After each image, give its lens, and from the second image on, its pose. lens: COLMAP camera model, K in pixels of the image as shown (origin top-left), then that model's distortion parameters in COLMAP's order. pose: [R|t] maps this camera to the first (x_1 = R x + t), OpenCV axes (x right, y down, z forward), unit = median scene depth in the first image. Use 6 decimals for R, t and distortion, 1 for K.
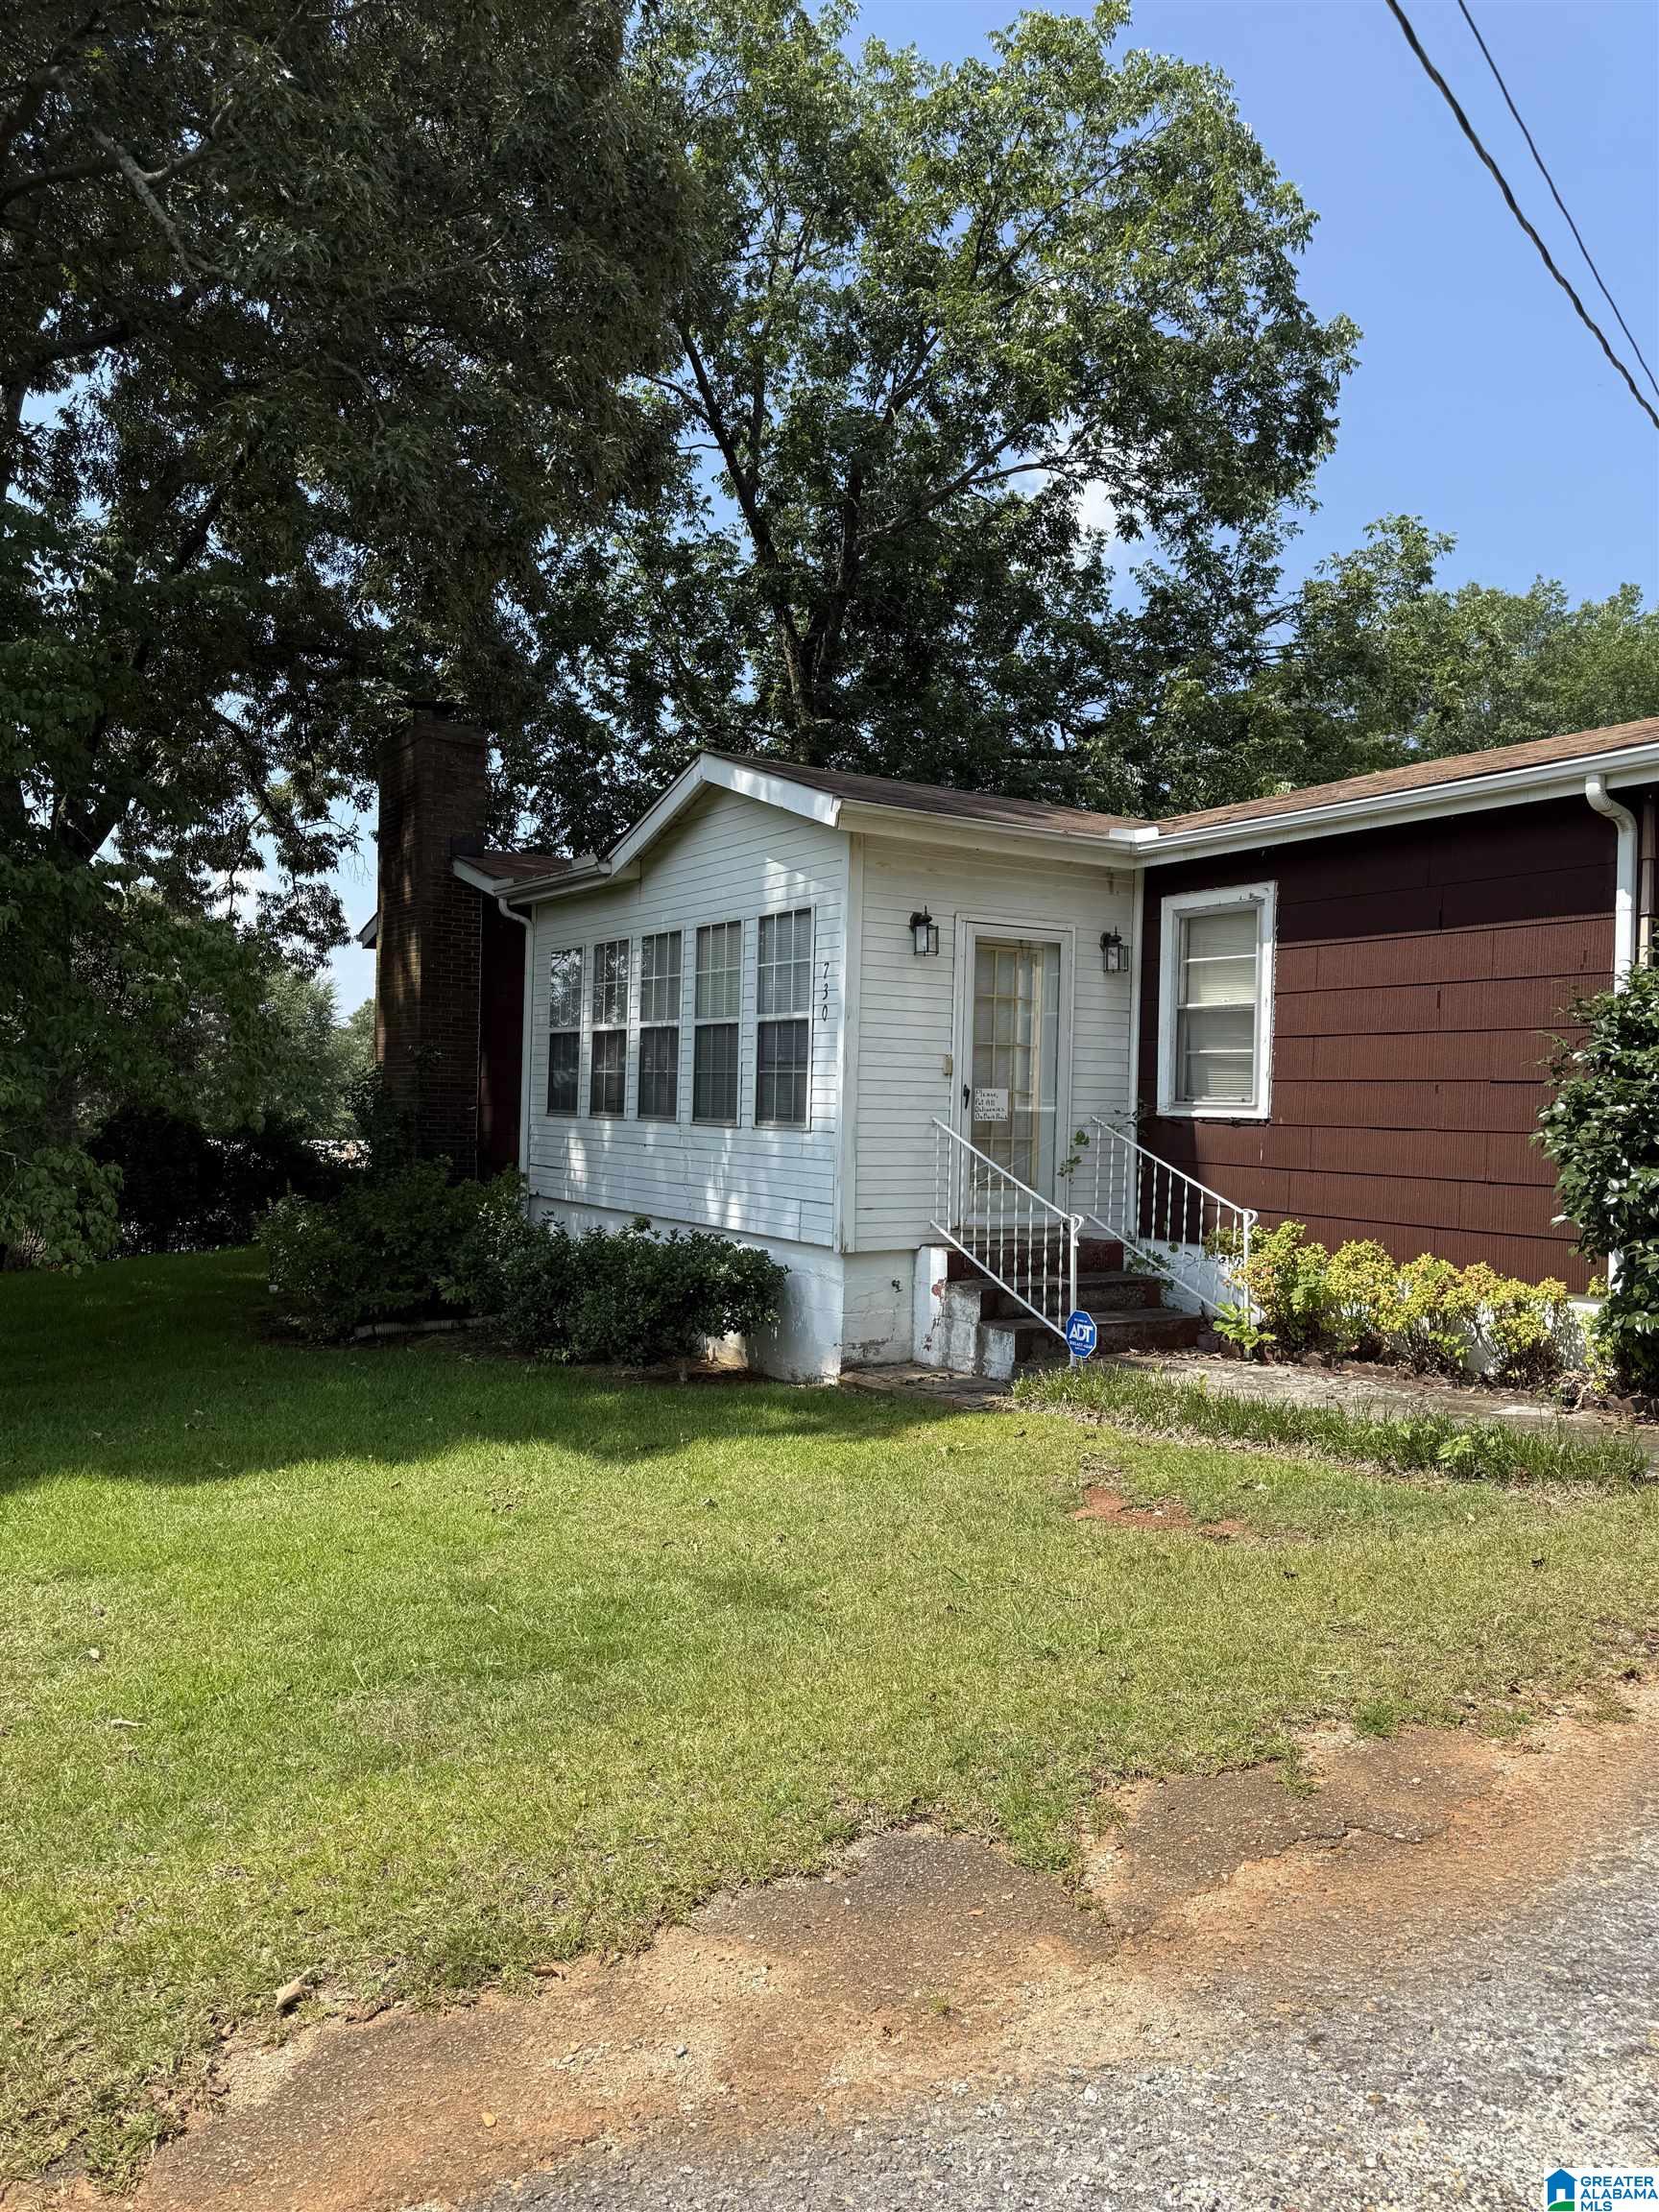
lens RADIAL K [[1576.4, 0, 824.2], [0, 1576.4, 1112.7], [0, 0, 1]] dist [0.035605, -0.039888]
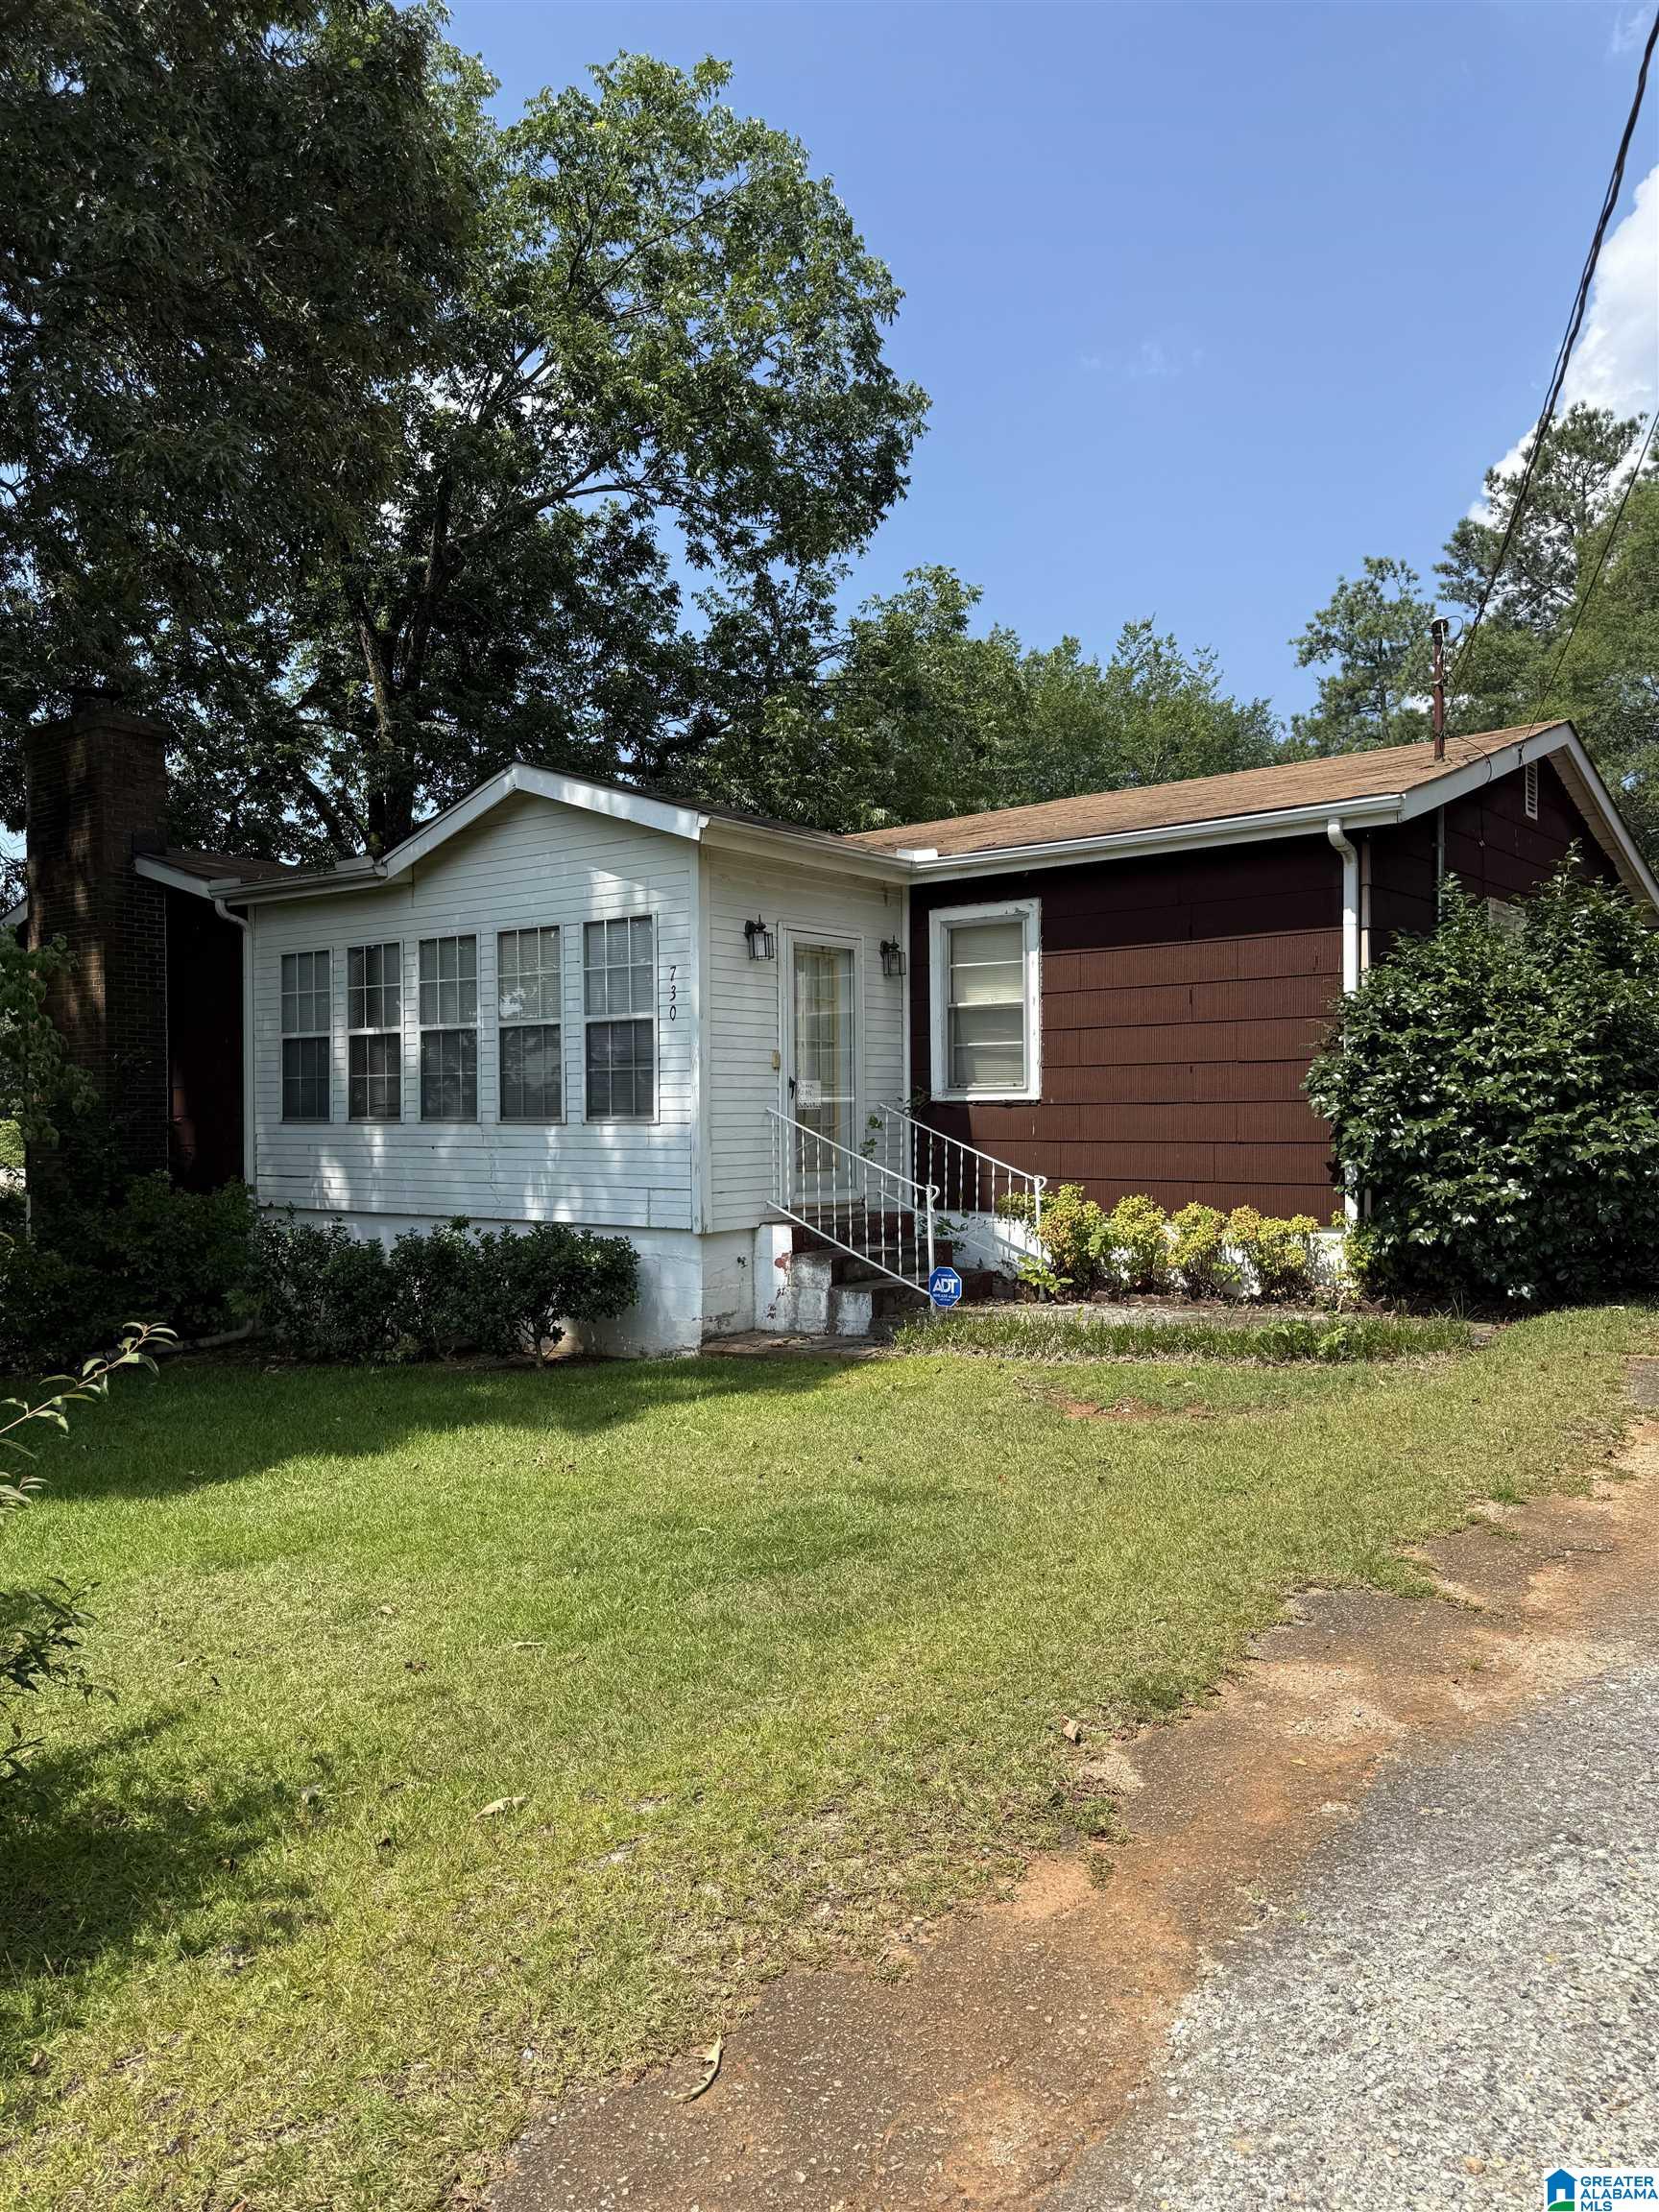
lens RADIAL K [[1576.4, 0, 819.5], [0, 1576.4, 1138.0], [0, 0, 1]] dist [0.035605, -0.039888]
pose [[0.941961, -0.036732, 0.333708, -0.261773], [0.033263, 0.999317, 0.016106, 0.007819], [-0.334071, -0.004071, 0.942539, -0.049689]]
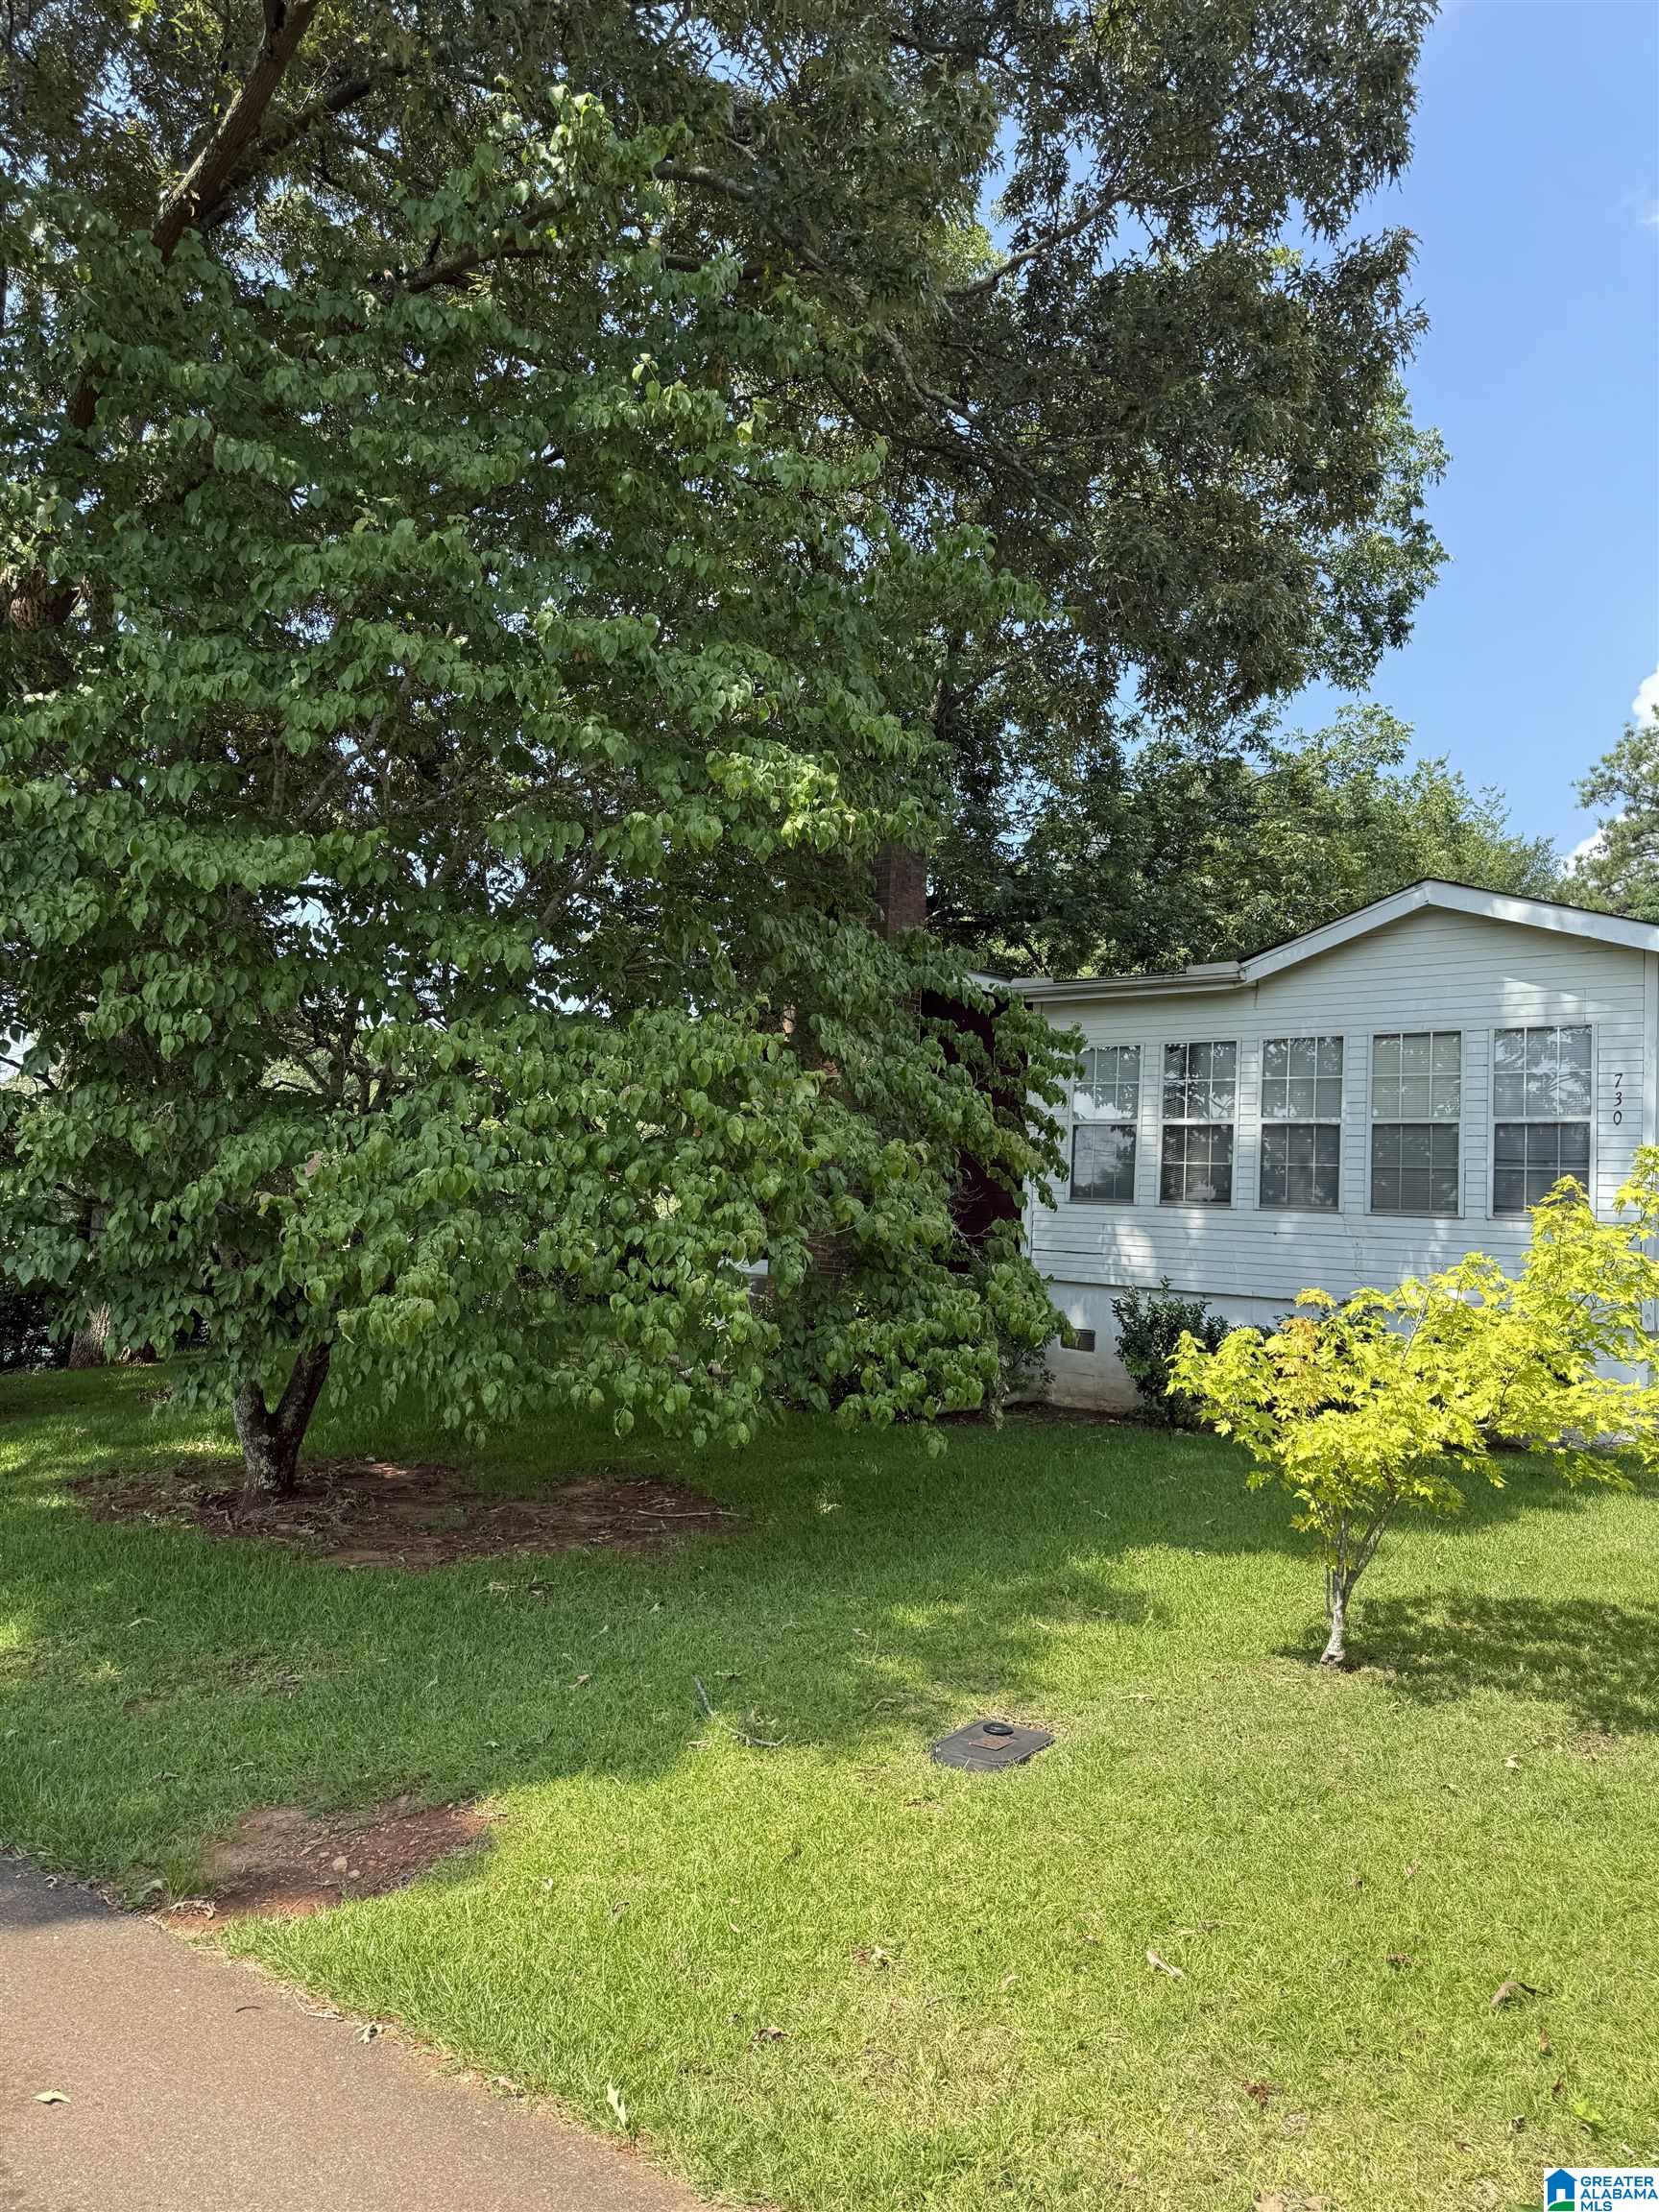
lens RADIAL K [[1576.4, 0, 823.7], [0, 1576.4, 1101.0], [0, 0, 1]] dist [0.035605, -0.039888]
pose [[0.963279, 0.040293, 0.265463, -0.836811], [-0.020114, 0.996727, -0.078297, 0.025316], [-0.267749, 0.070082, 0.960936, 0.051055]]
